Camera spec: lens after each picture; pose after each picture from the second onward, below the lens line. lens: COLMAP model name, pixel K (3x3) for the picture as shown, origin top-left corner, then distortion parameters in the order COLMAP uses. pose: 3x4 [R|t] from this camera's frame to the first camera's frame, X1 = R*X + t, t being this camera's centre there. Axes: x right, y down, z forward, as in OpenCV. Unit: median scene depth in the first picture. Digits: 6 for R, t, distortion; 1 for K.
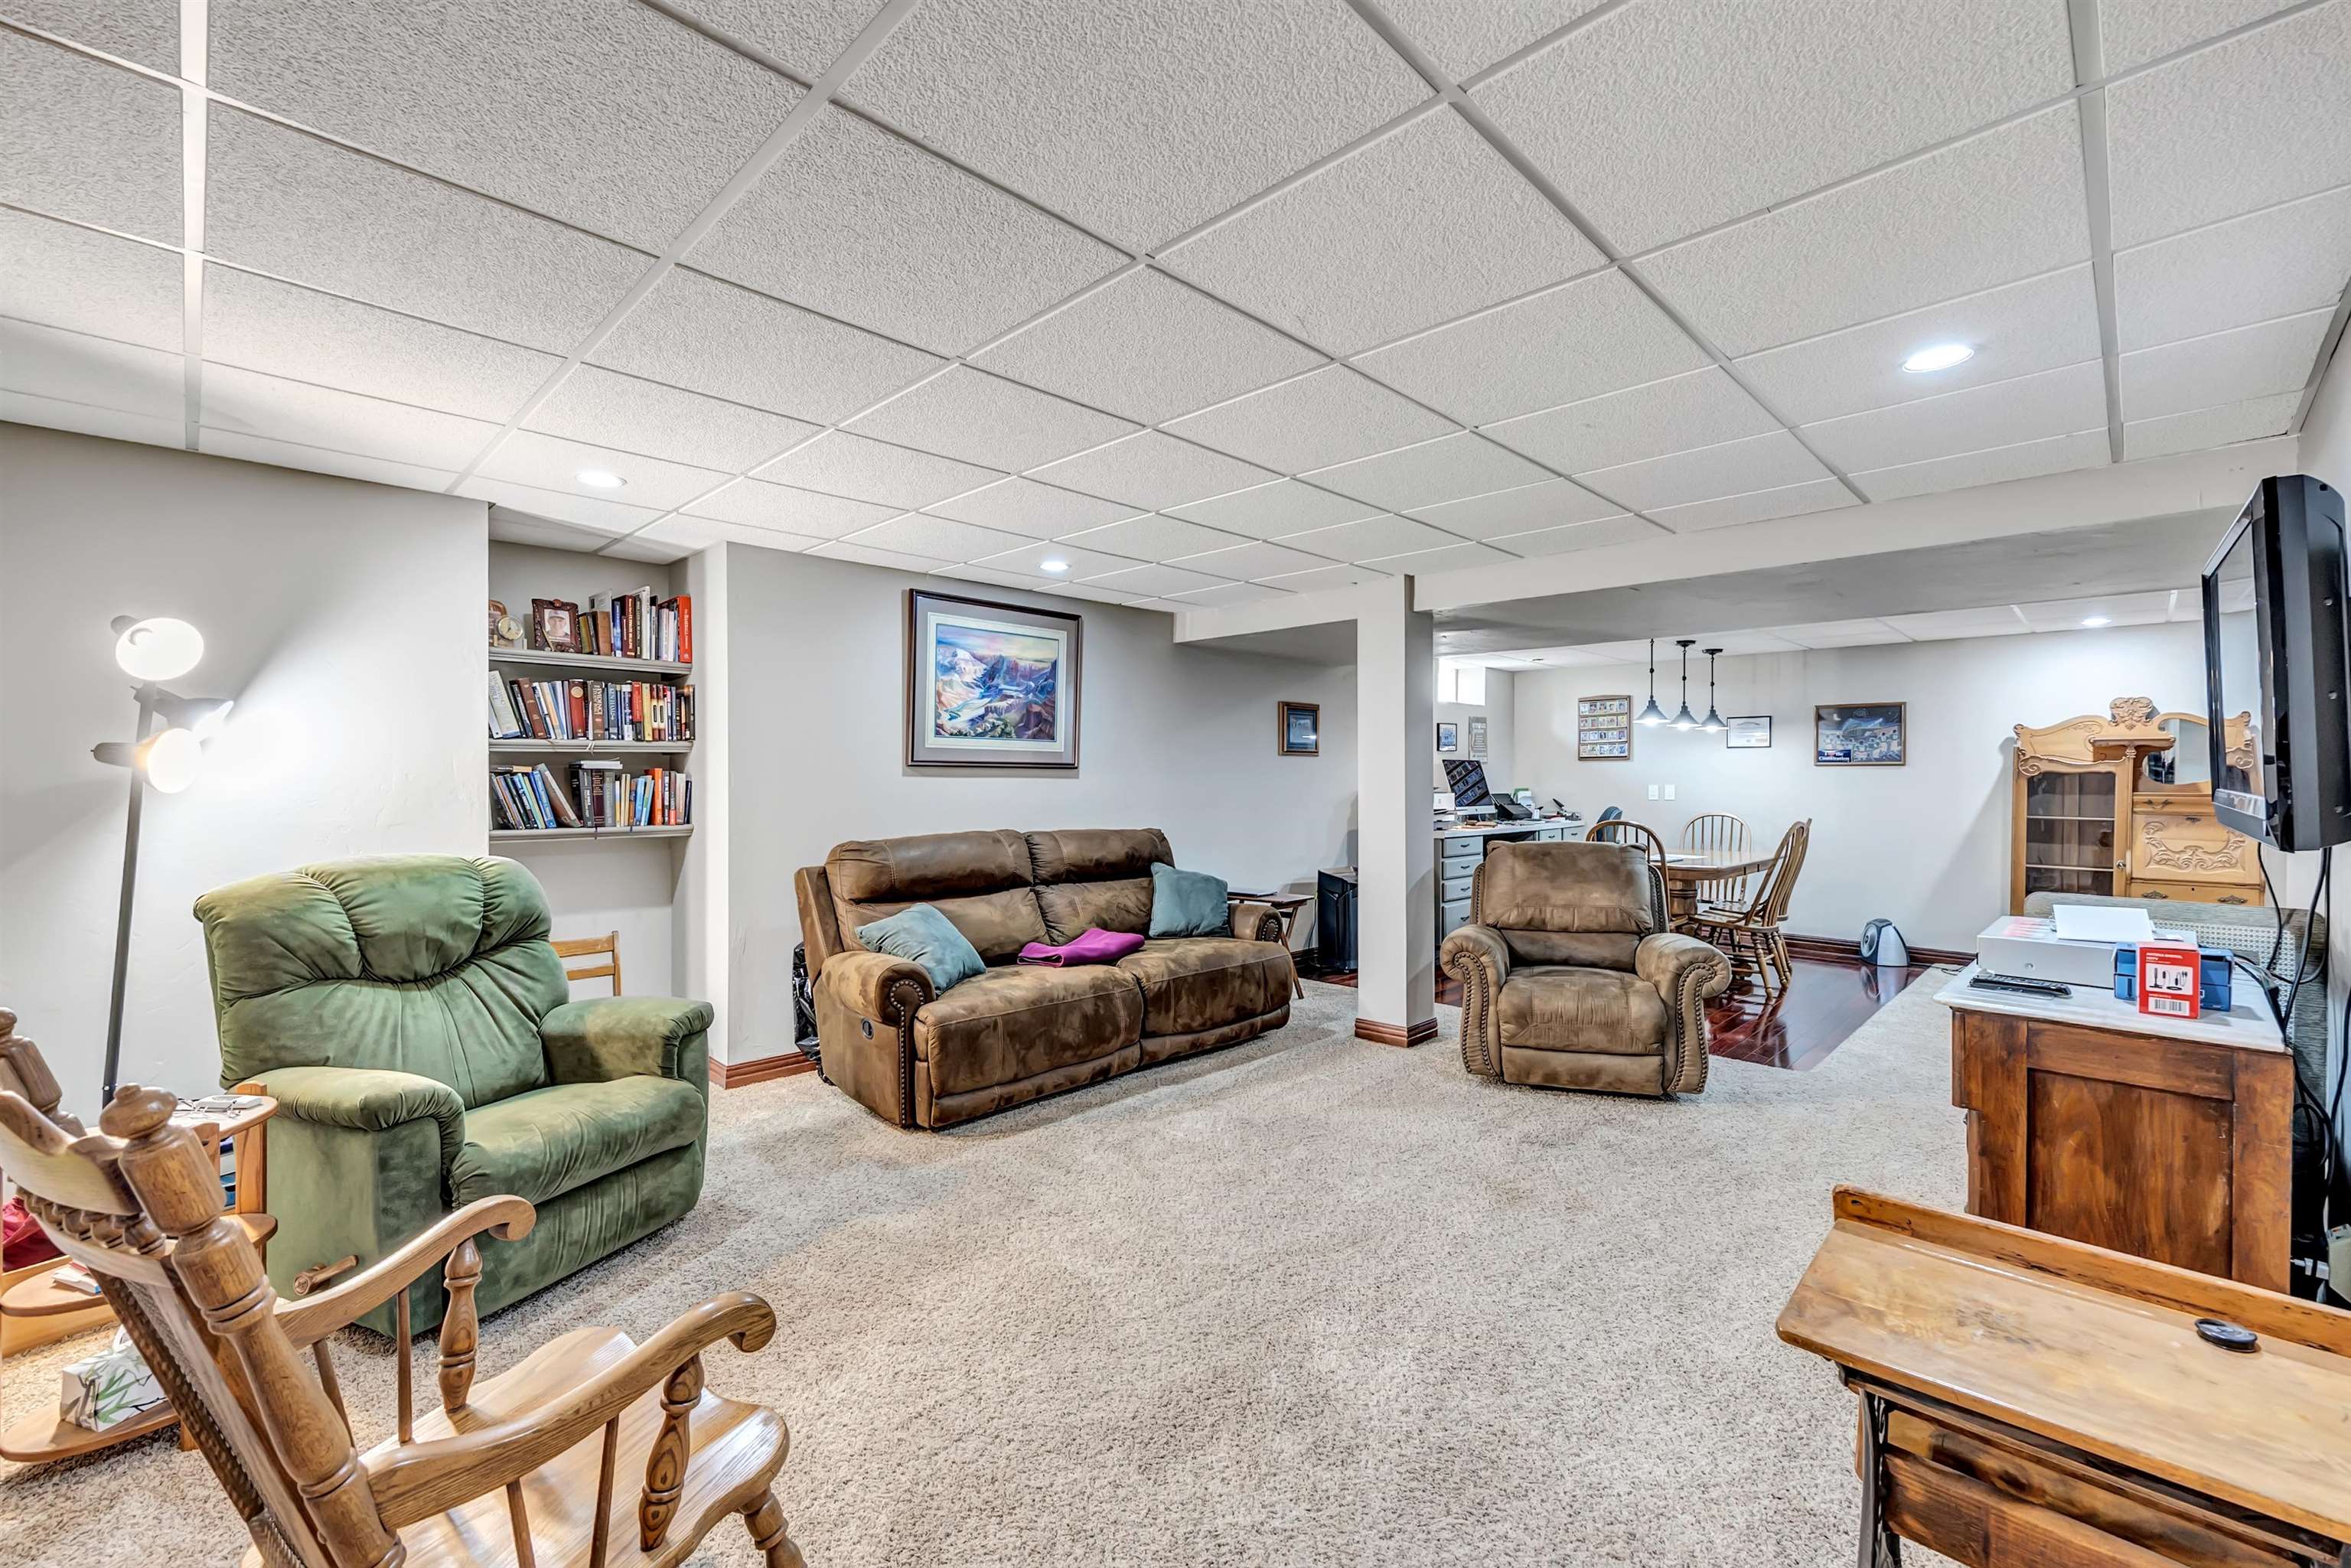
lens RADIAL K [[954.8, 0, 1185.2], [0, 954.8, 792.2], [0, 0, 1]] dist [-0.003286, 0.000052]
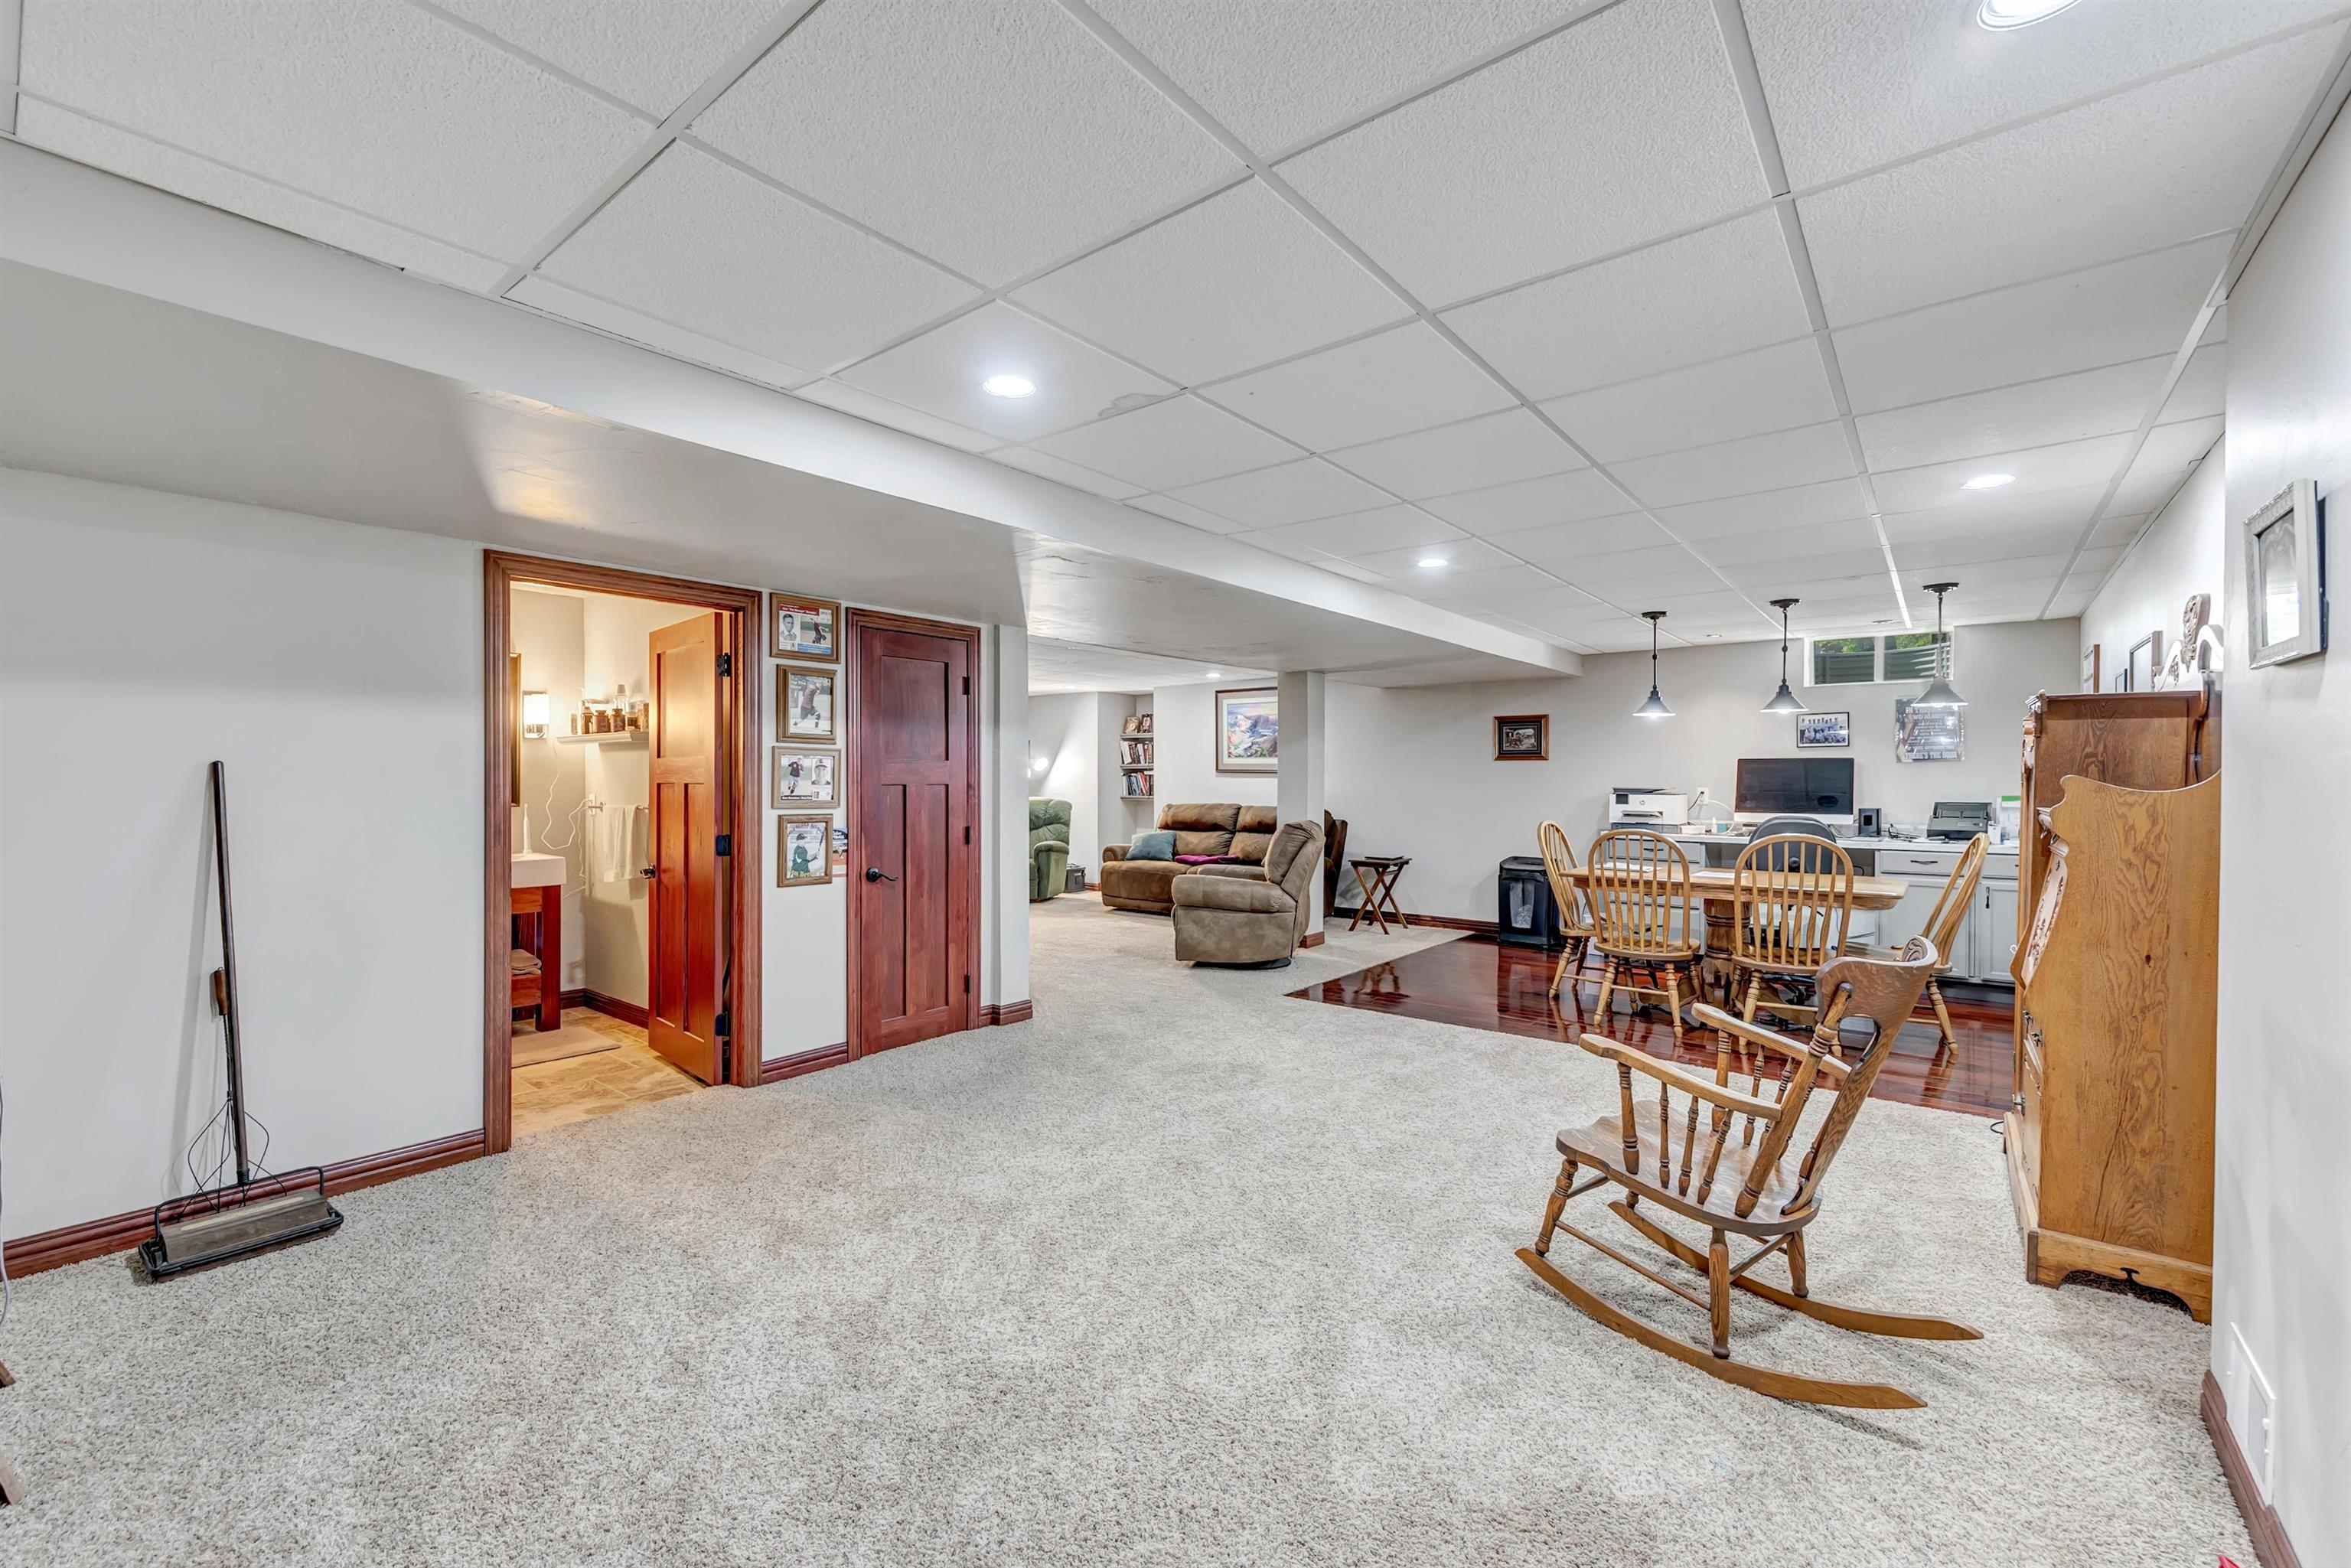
lens RADIAL K [[954.8, 0, 1186.9], [0, 954.8, 777.5], [0, 0, 1]] dist [-0.003286, 0.000052]
pose [[0.095425, -0.003961, -0.995429, 1.776784], [-0.027289, 0.999606, -0.006593, 0.000676], [0.995062, 0.027793, 0.095280, 0.699252]]
